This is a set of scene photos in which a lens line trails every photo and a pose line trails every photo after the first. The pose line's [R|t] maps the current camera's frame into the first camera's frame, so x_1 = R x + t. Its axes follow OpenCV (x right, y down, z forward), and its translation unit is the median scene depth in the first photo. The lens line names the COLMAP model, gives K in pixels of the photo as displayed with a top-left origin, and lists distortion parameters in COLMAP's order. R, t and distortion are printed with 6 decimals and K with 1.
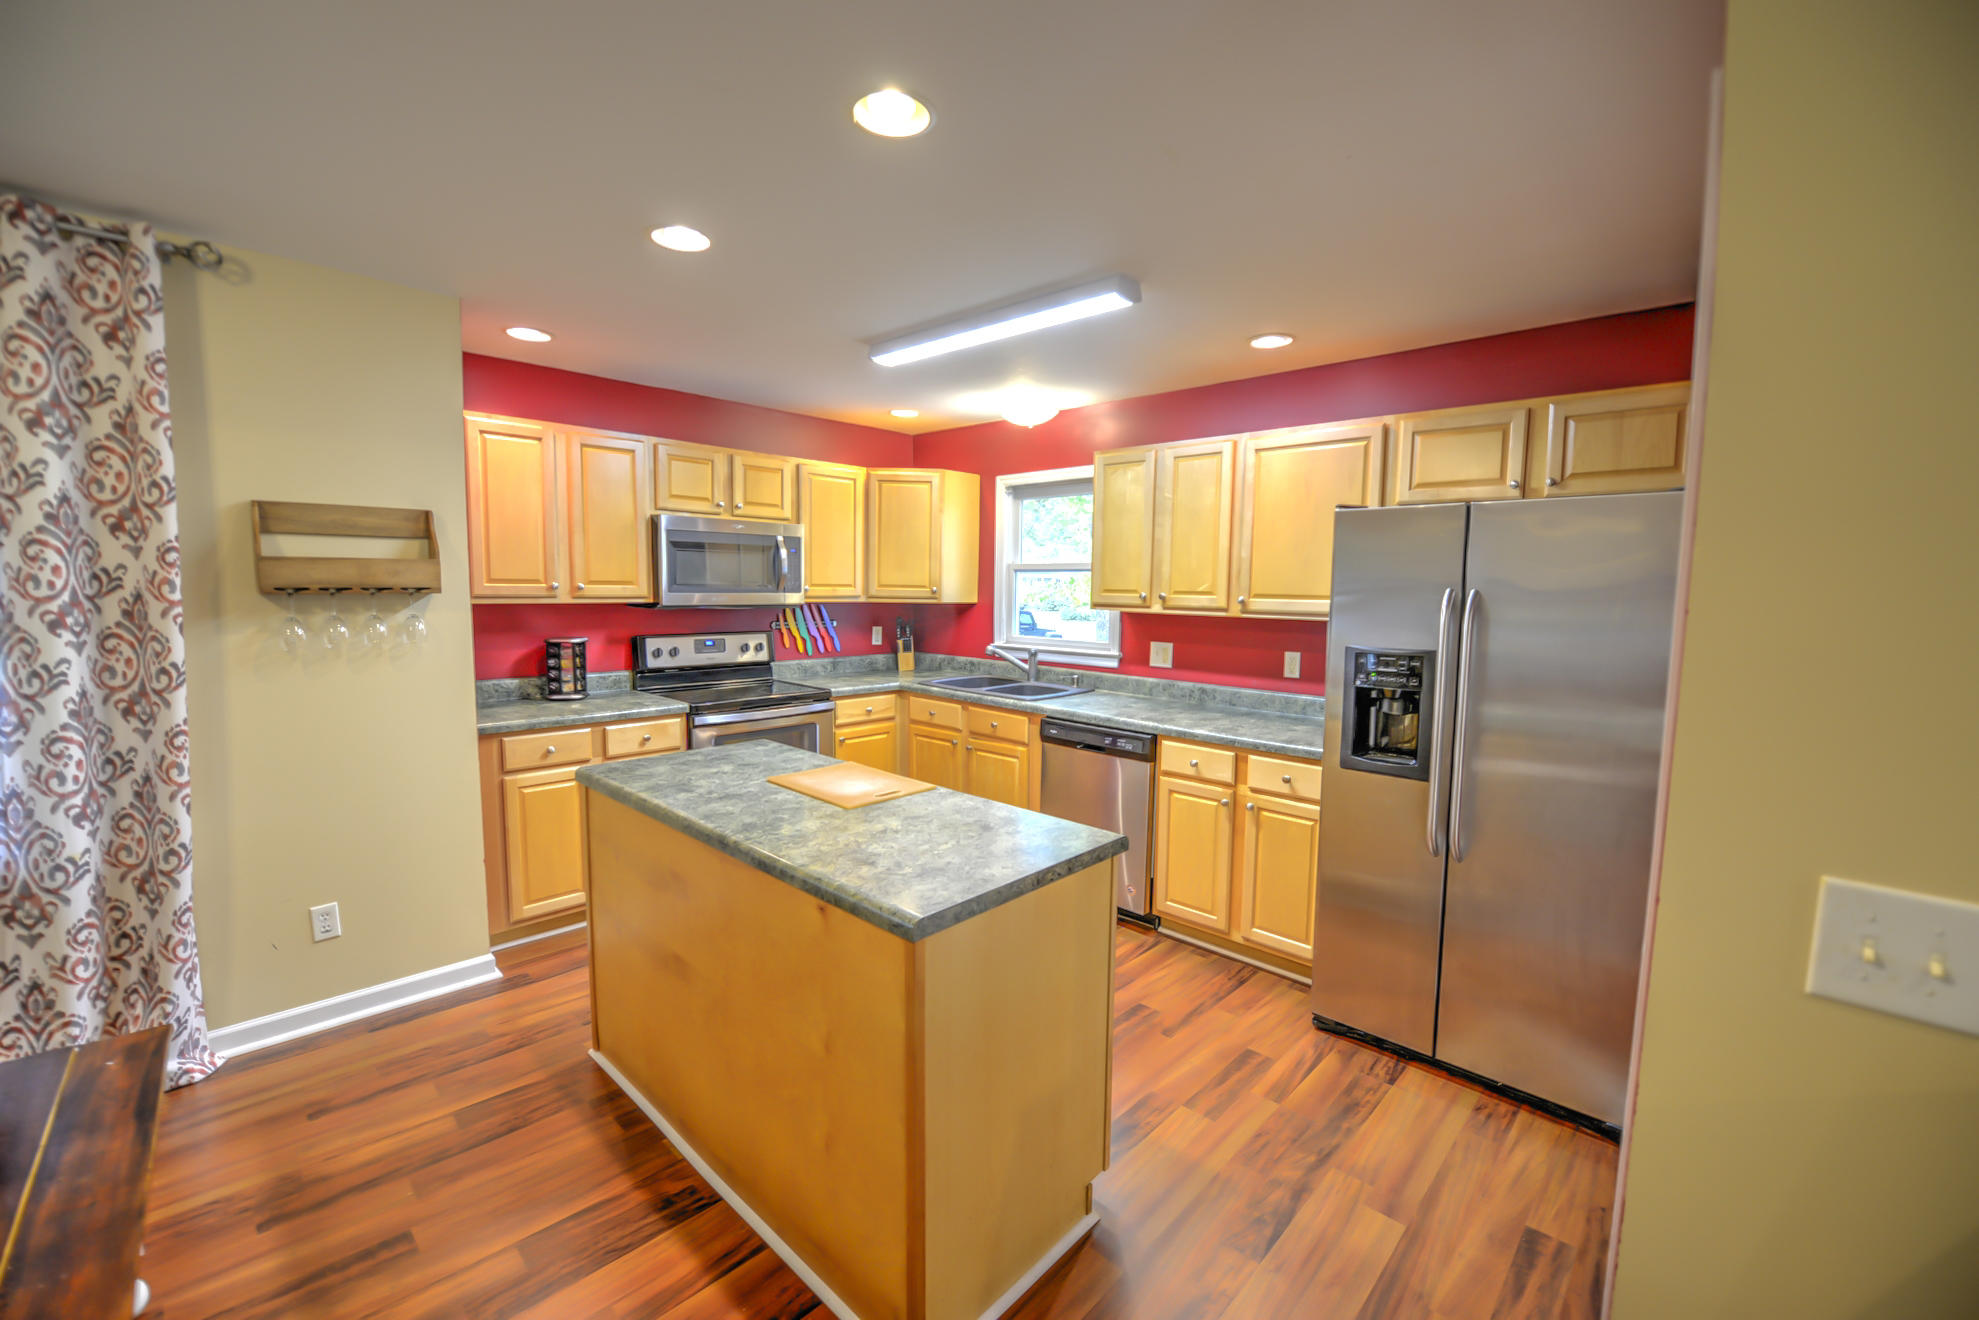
lens RADIAL K [[805.9, 0, 995.7], [0, 805.9, 661.5], [0, 0, 1]] dist [-0.018328, -0.000641]
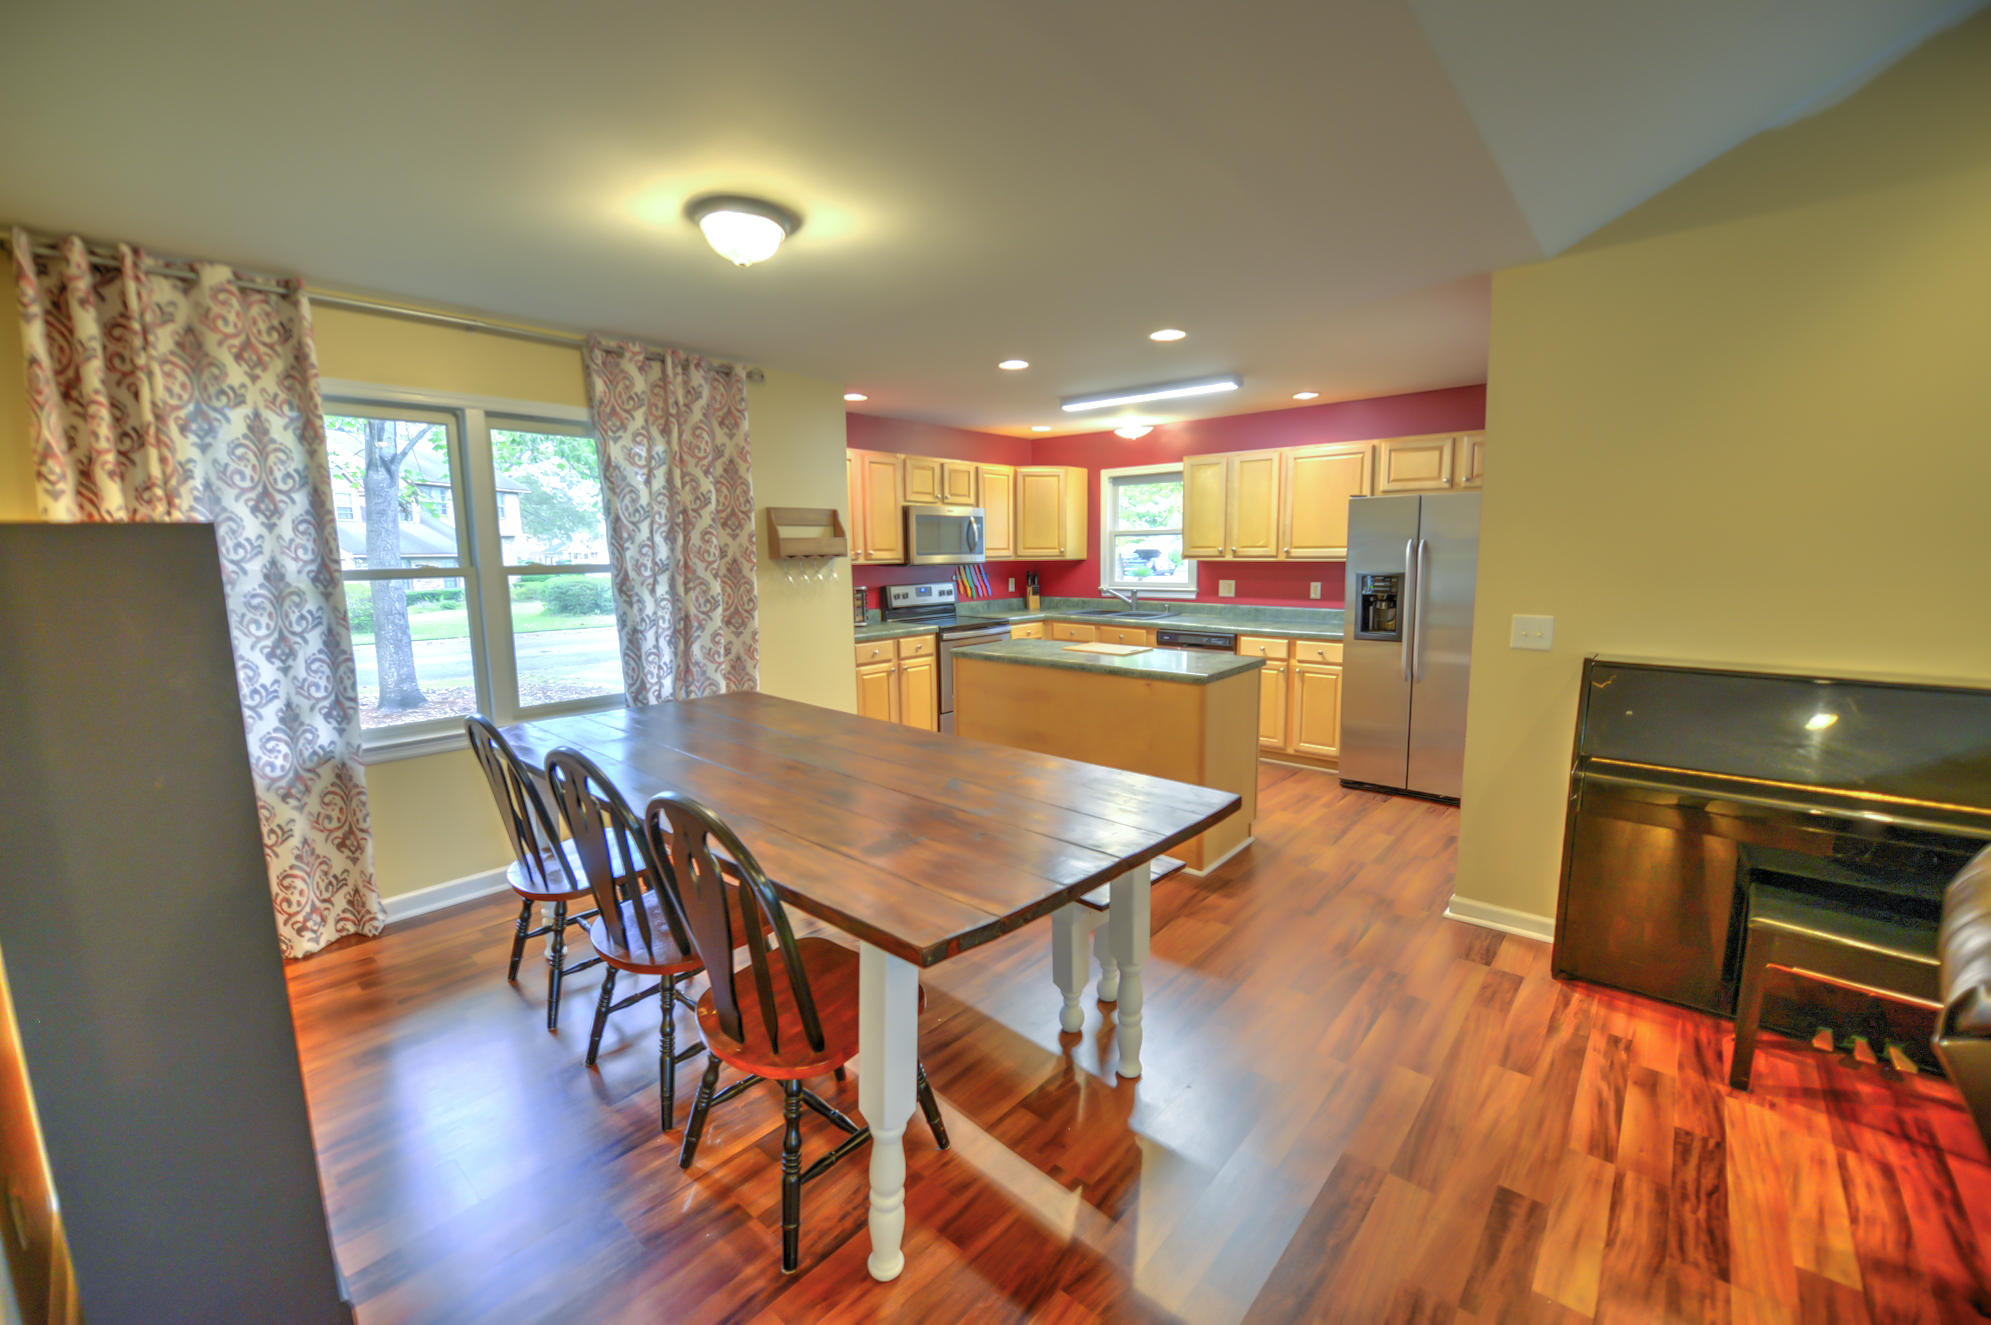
lens RADIAL K [[808.0, 0, 991.1], [0, 808.0, 657.2], [0, 0, 1]] dist [-0.017364, -0.000504]
pose [[0.999038, -0.031079, 0.030923, -0.400115], [0.029907, 0.998842, 0.037681, 0.069689], [-0.032059, -0.036720, 0.998811, -0.710742]]
